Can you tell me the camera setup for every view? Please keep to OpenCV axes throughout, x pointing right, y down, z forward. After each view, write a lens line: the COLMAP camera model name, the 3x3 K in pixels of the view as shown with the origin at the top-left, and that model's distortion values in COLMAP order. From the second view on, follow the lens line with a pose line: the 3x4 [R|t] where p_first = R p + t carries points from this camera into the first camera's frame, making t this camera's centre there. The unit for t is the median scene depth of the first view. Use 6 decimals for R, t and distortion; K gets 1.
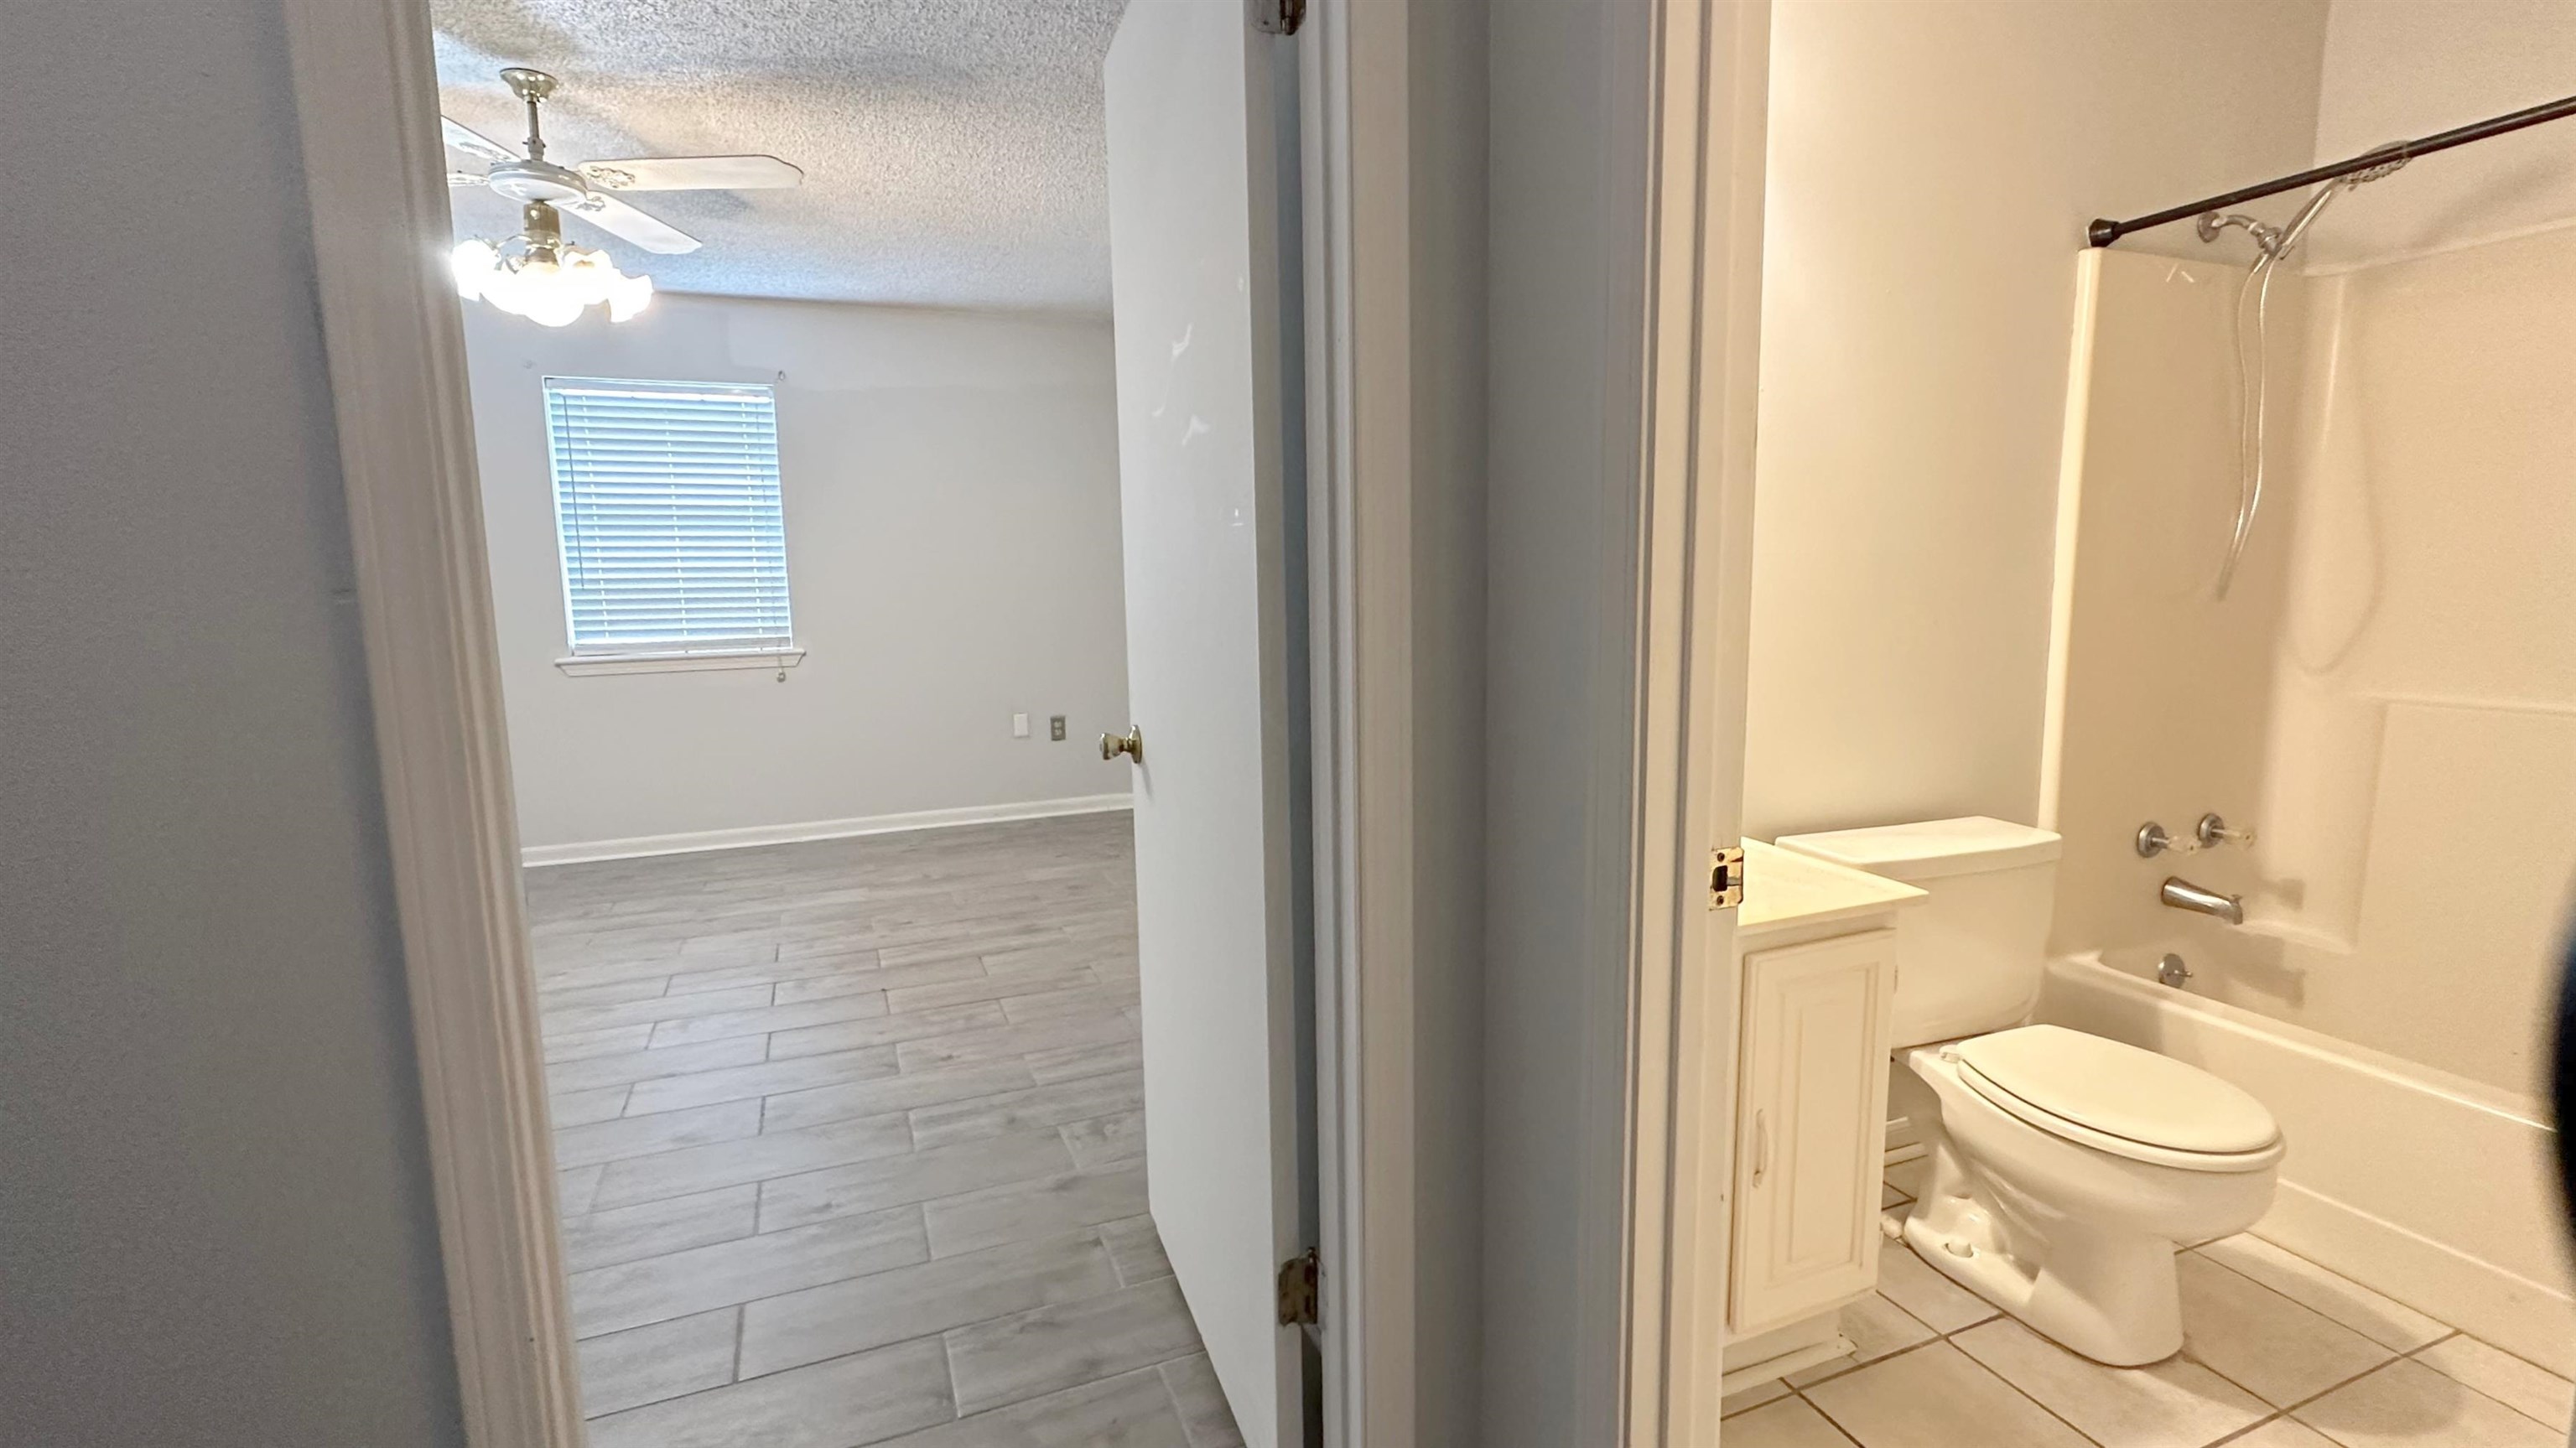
lens RADIAL K [[1132.9, 0, 1296.6], [0, 1132.9, 718.3], [0, 0, 1]] dist [0.000070, -0.000024]
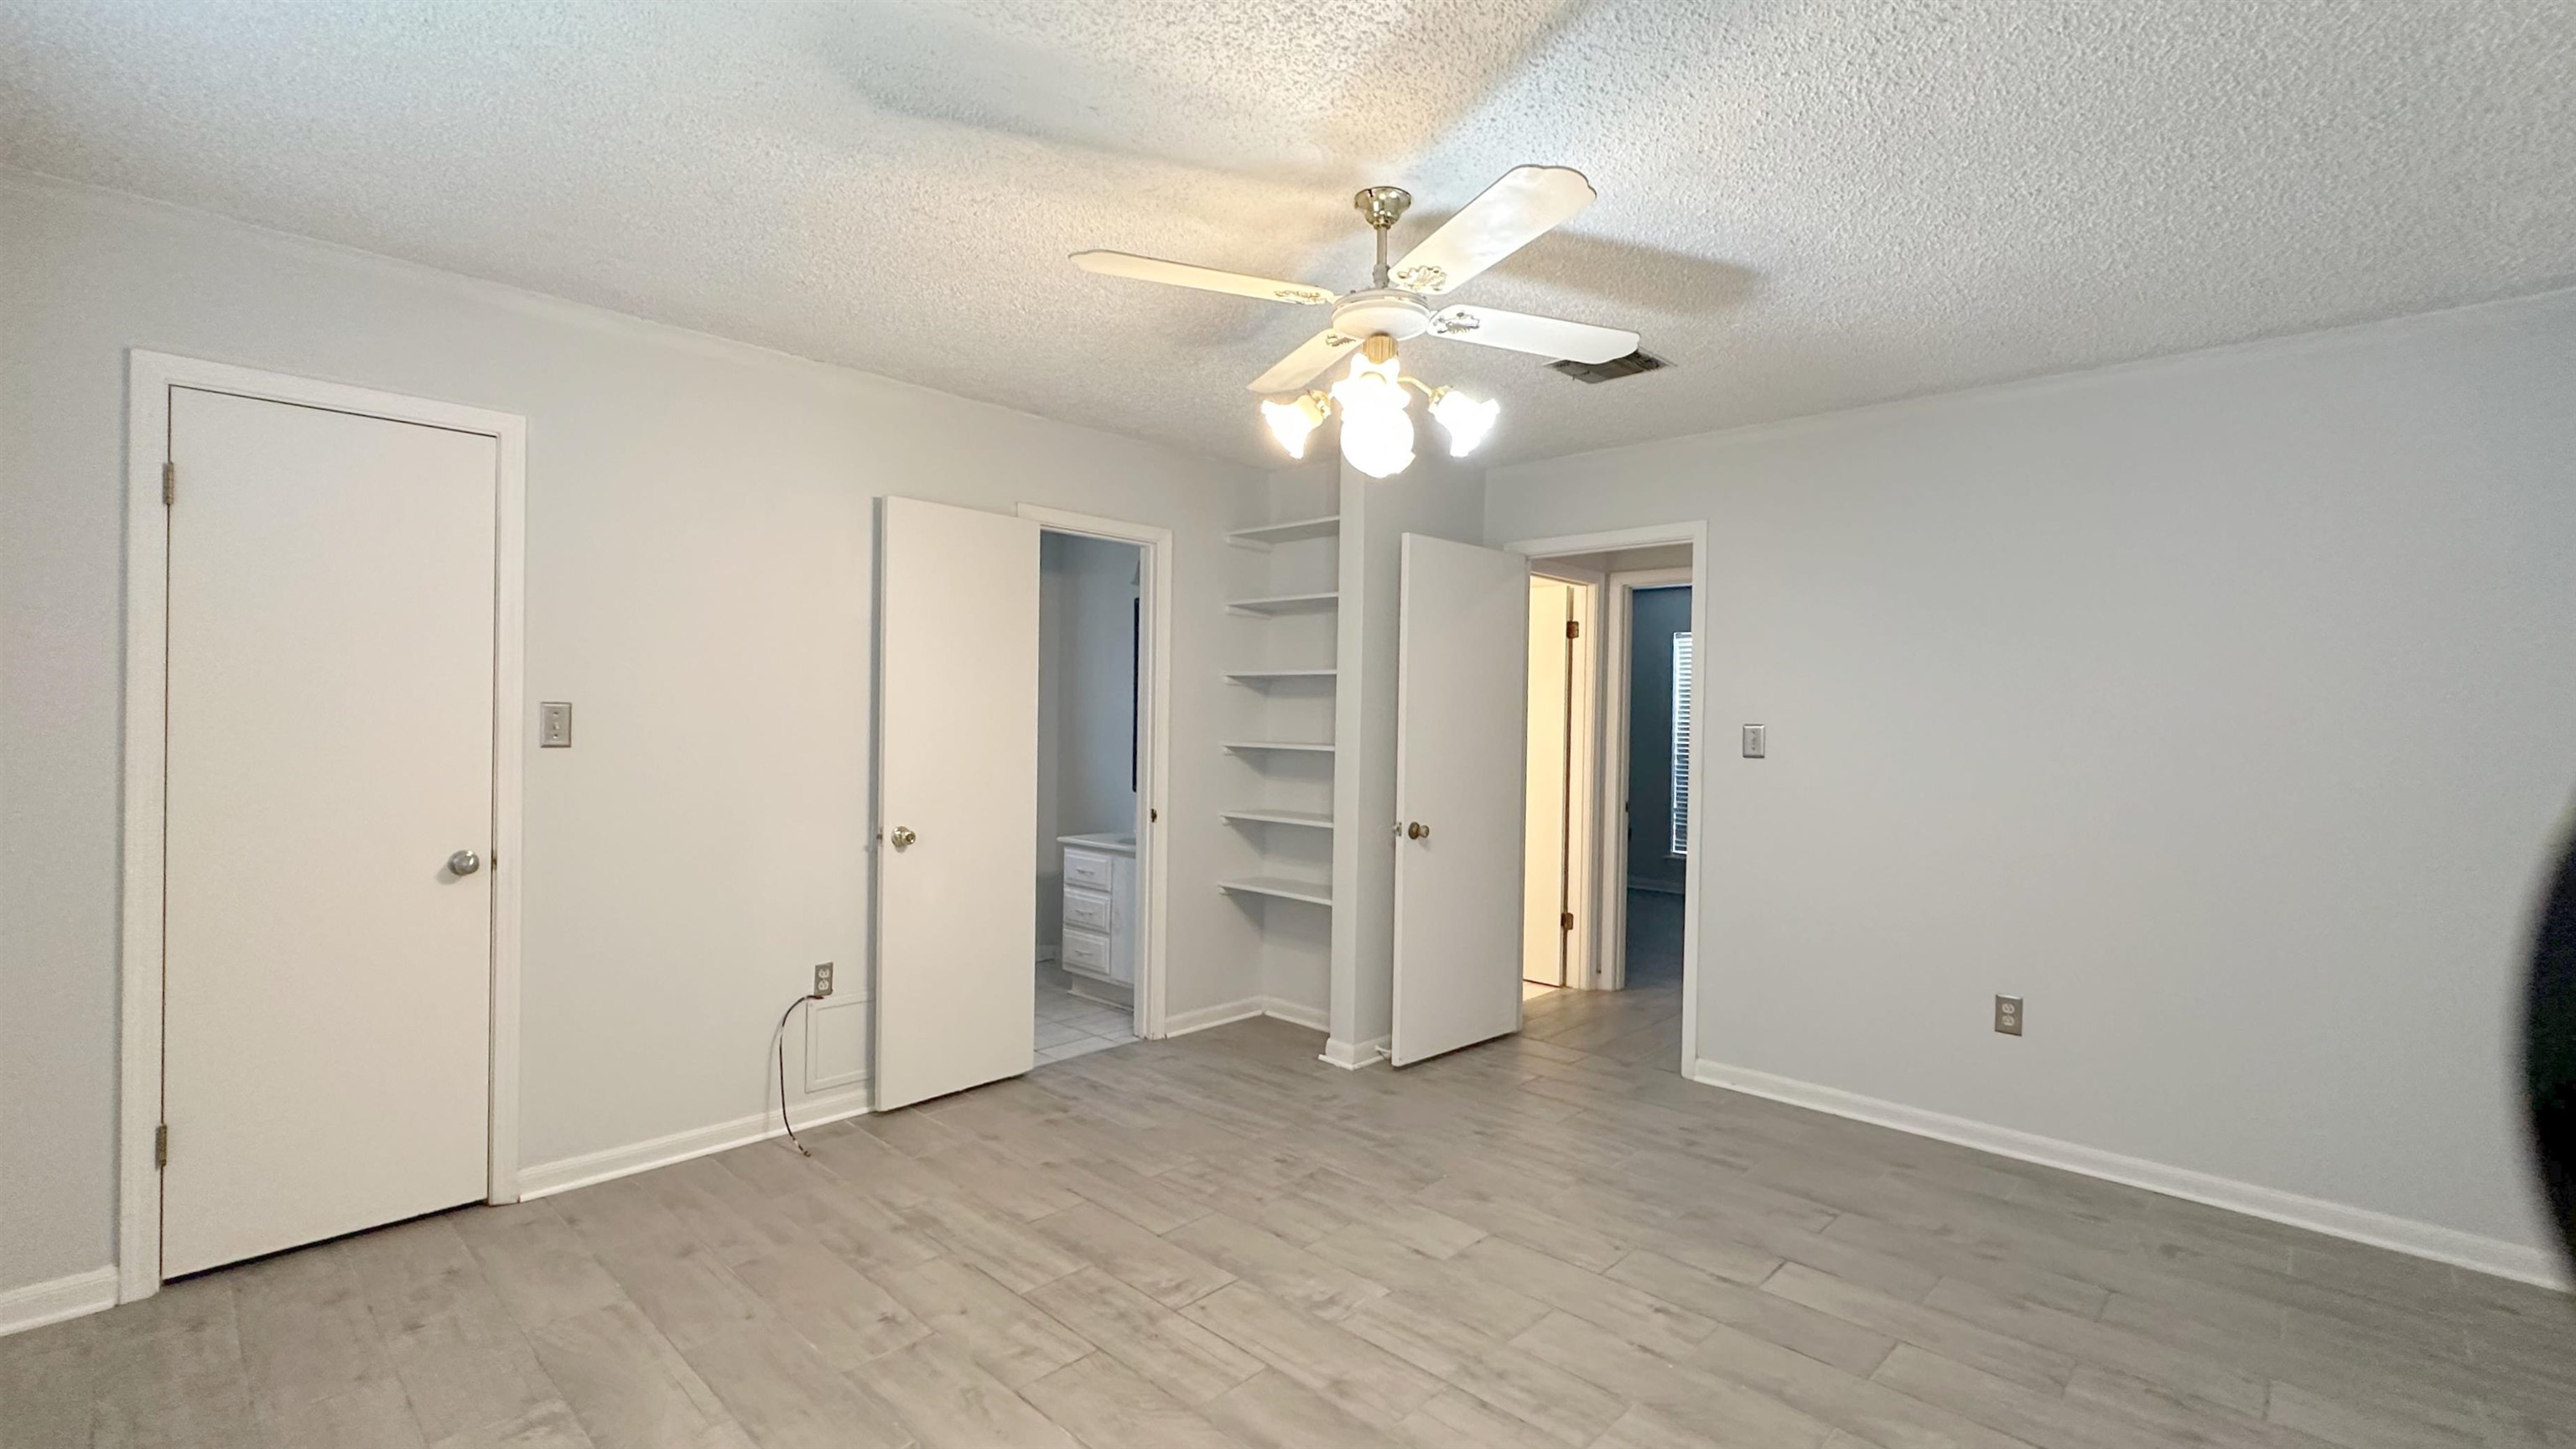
lens RADIAL K [[1133.0, 0, 1296.6], [0, 1133.0, 718.8], [0, 0, 1]] dist [0.000070, -0.000024]
pose [[-0.403768, 0.005746, 0.914843, -1.082515], [0.115460, 0.992305, 0.044725, -0.155195], [-0.907546, 0.123686, -0.401325, 1.098119]]
